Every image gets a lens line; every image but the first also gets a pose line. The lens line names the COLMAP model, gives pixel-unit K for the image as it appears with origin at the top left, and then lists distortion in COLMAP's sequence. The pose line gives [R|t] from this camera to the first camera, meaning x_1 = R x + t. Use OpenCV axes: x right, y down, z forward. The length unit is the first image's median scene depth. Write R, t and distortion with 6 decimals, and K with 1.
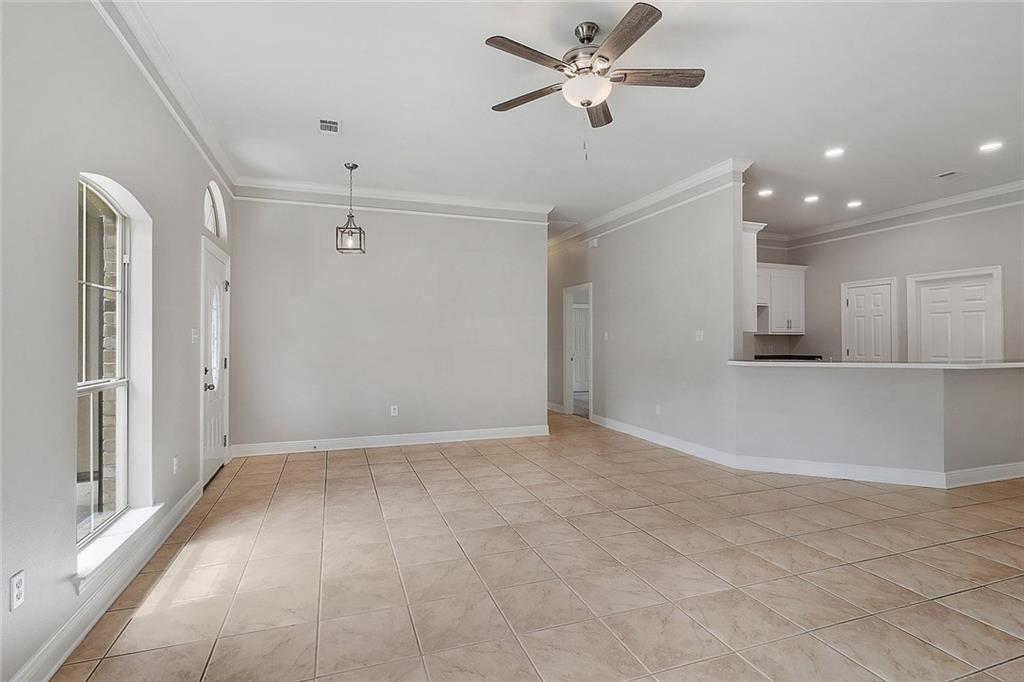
lens RADIAL K [[488.1, 0, 507.8], [0, 488.1, 340.3], [0, 0, 1]] dist [0.001091, 0.000007]
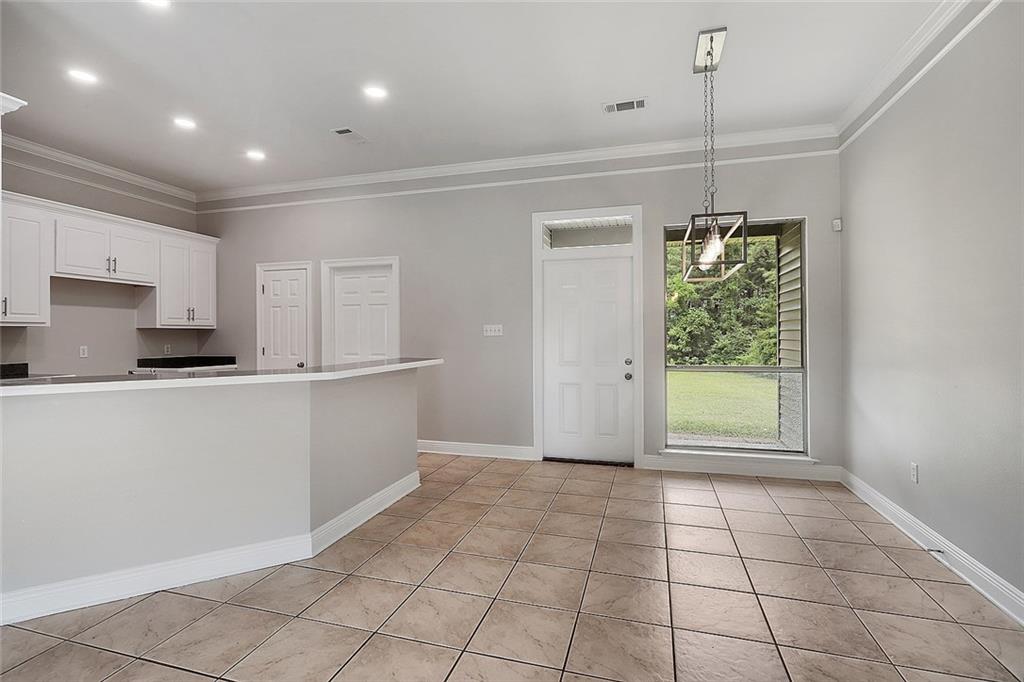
lens RADIAL K [[488.1, 0, 507.8], [0, 488.1, 340.3], [0, 0, 1]] dist [0.001091, 0.000007]
pose [[0.583490, -0.009272, 0.812068, 0.306584], [0.003642, 0.999955, 0.008801, 0.000709], [-0.812112, -0.002177, 0.583497, 0.233748]]
